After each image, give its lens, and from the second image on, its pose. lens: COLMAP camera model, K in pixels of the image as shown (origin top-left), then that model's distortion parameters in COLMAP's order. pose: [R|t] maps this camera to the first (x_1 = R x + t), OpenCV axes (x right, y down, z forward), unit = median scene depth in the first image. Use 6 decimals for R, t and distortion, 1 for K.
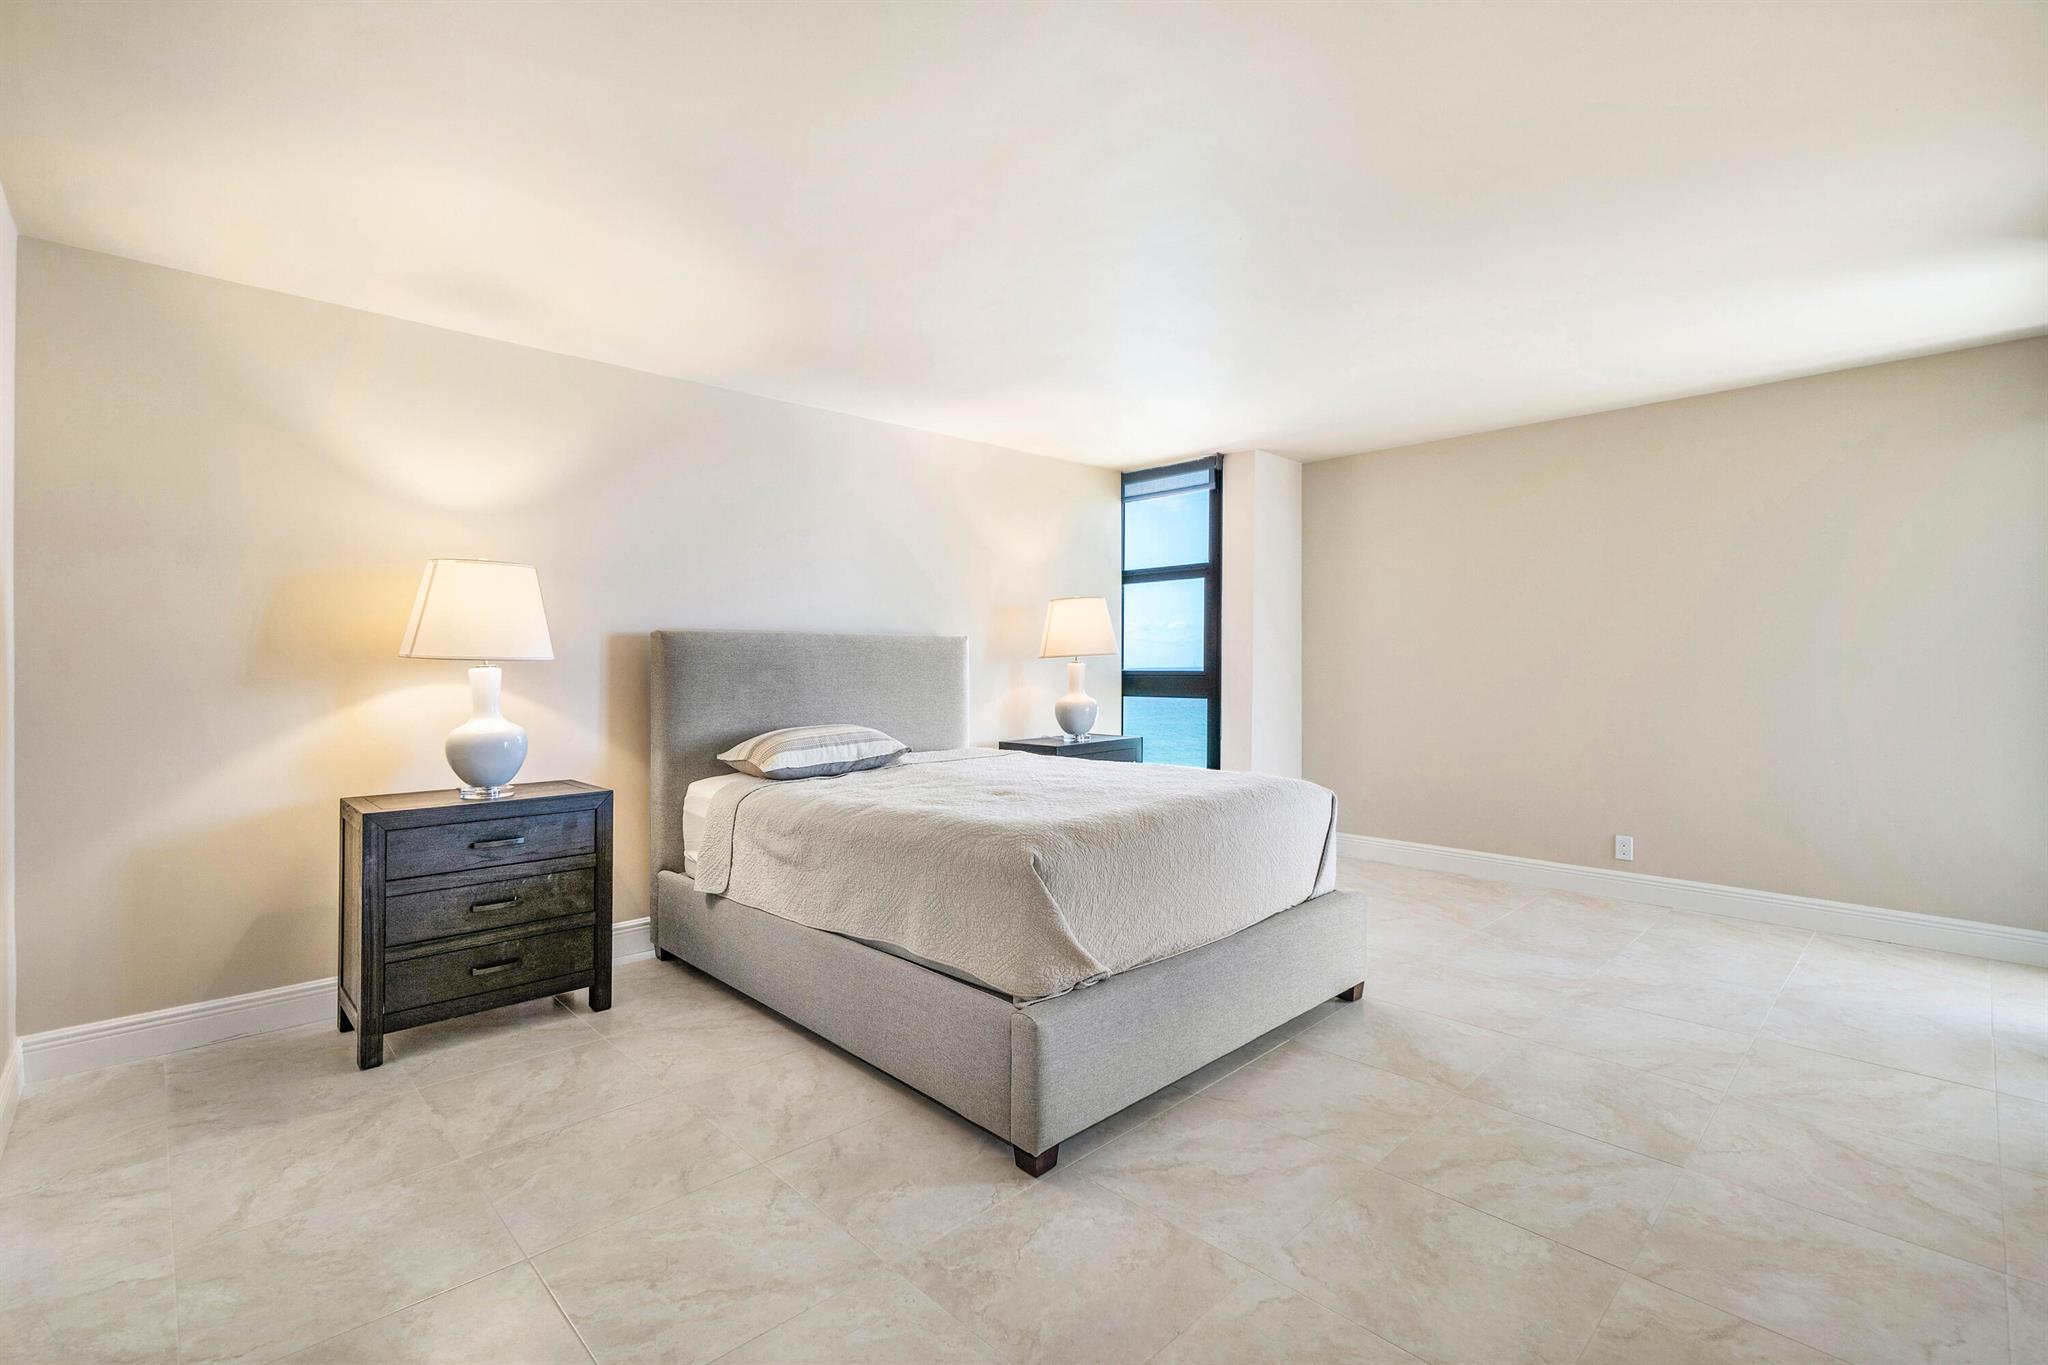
lens RADIAL K [[916.8, 0, 969.0], [0, 916.8, 652.5], [0, 0, 1]] dist [-0.007966, 0.001988]
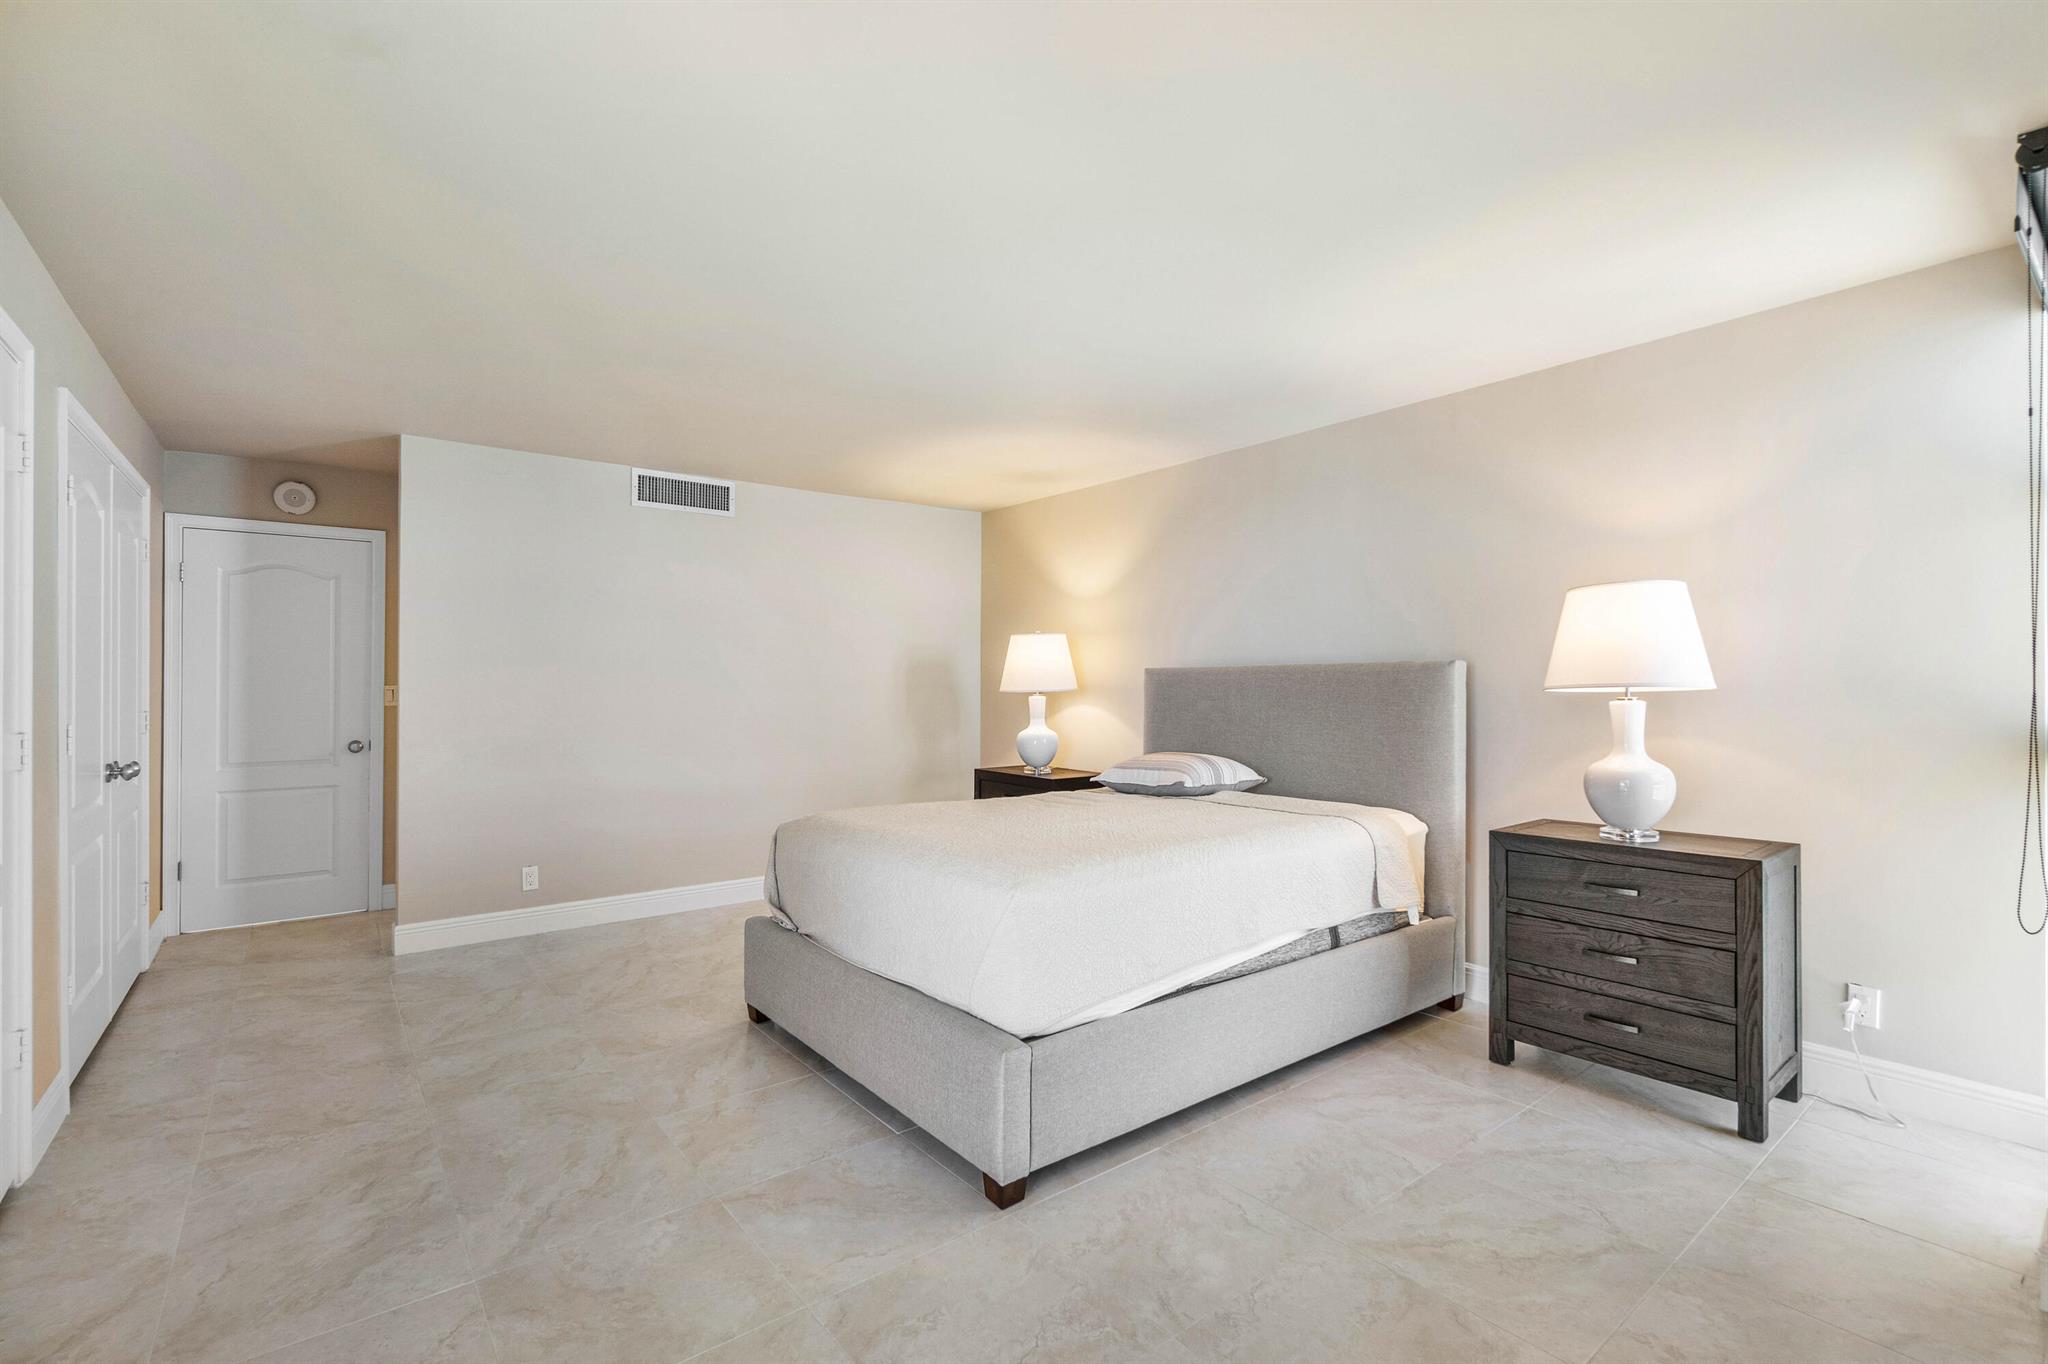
lens RADIAL K [[916.8, 0, 1027.2], [0, 916.8, 693.0], [0, 0, 1]] dist [-0.007966, 0.001988]
pose [[-0.067586, 0.005965, -0.997696, 1.191564], [0.005710, 0.999968, 0.005591, 0.000923], [0.997697, -0.005319, -0.067618, 1.170497]]
